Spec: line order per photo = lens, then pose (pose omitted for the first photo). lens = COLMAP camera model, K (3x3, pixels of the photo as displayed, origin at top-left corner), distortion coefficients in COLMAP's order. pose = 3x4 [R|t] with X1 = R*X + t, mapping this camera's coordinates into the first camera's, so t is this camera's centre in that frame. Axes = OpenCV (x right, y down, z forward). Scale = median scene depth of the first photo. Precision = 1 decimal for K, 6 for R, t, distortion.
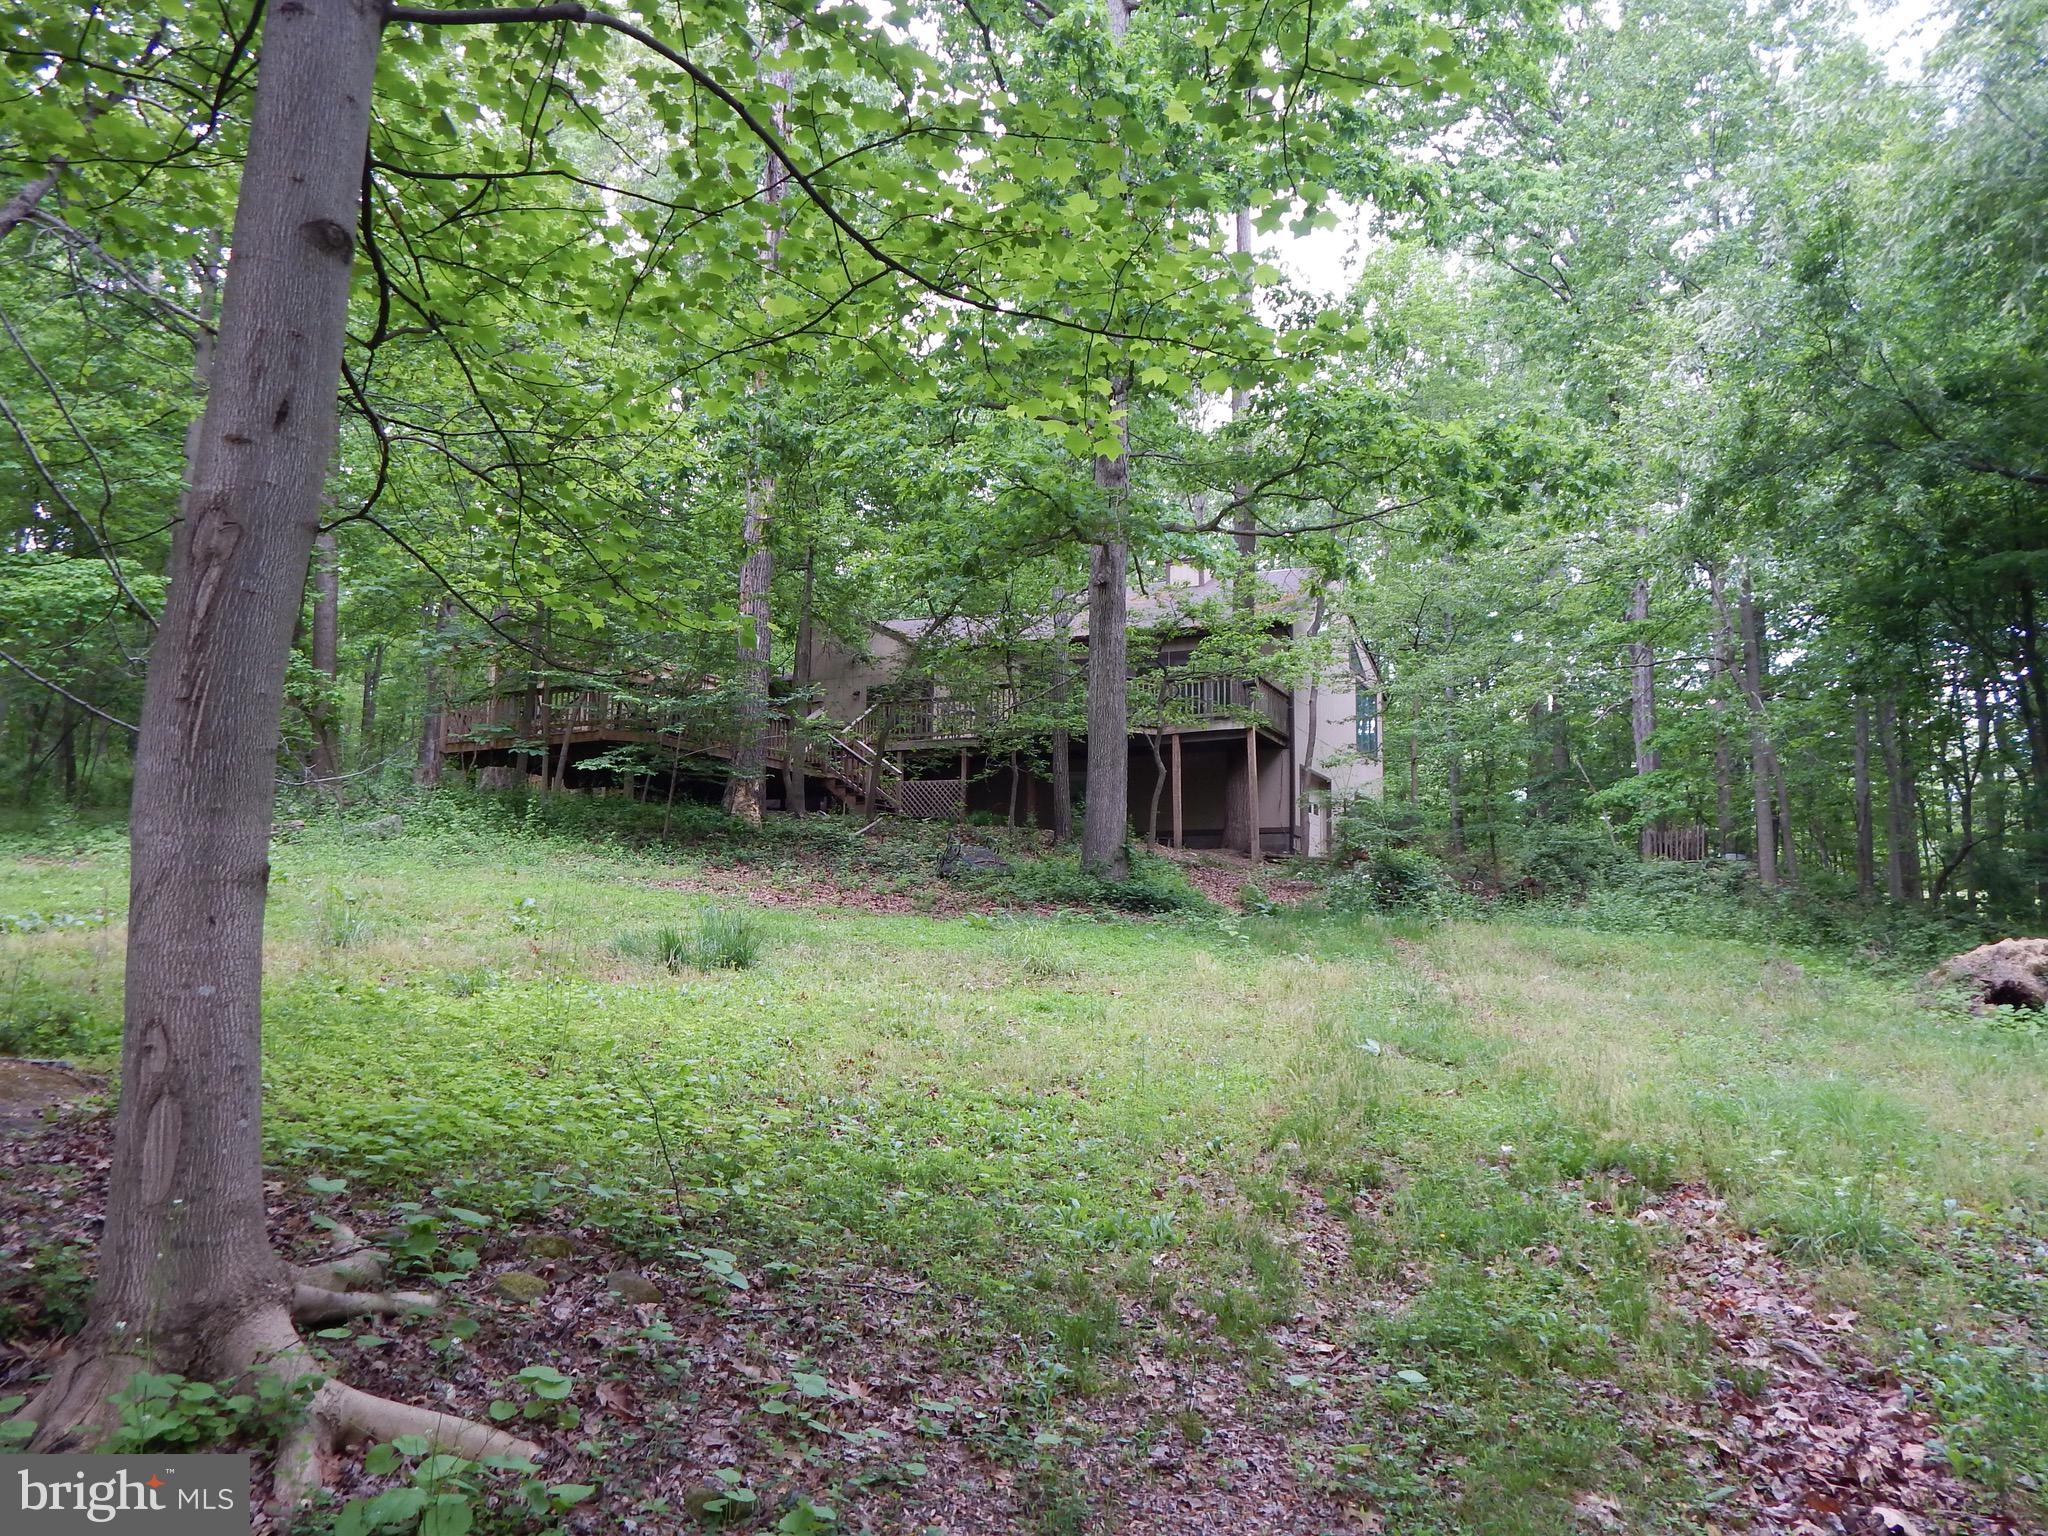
lens RADIAL K [[1500.9, 0, 1027.2], [0, 1500.9, 769.4], [0, 0, 1]] dist [0.014666, -0.006741]
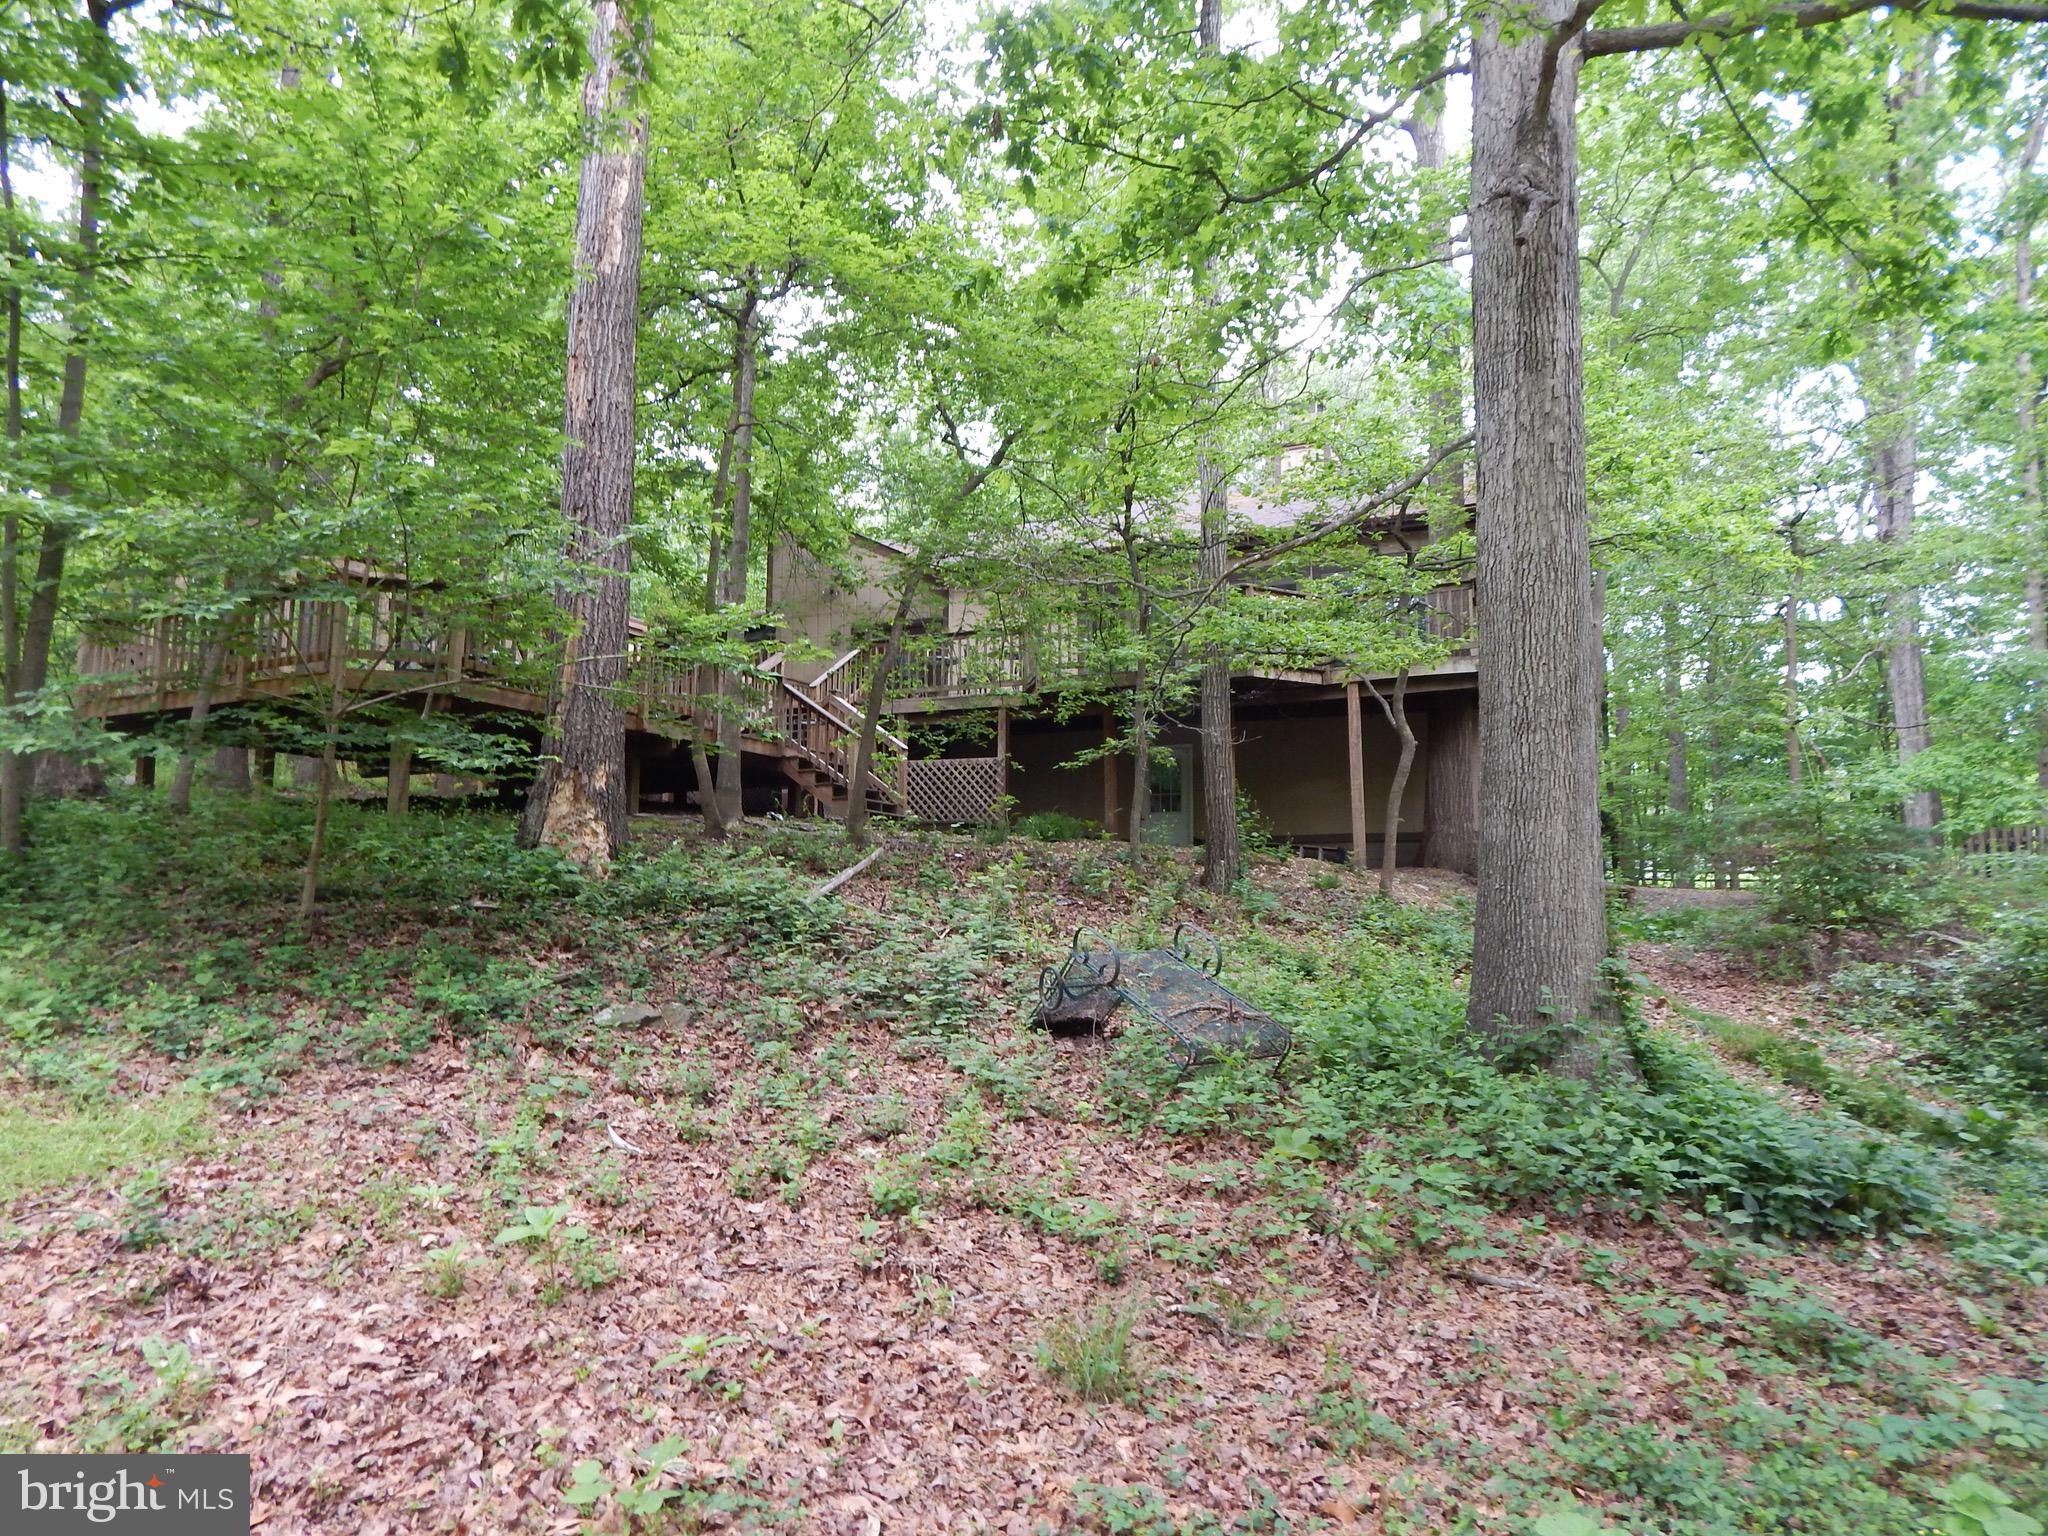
lens RADIAL K [[1319.9, 0, 1021.6], [0, 1319.9, 766.1], [0, 0, 1]] dist [-0.009653, -0.001974]
pose [[0.999774, -0.006196, 0.020330, -0.048788], [0.005836, 0.999826, 0.017704, 0.000632], [-0.020437, -0.017581, 0.999637, 0.466484]]
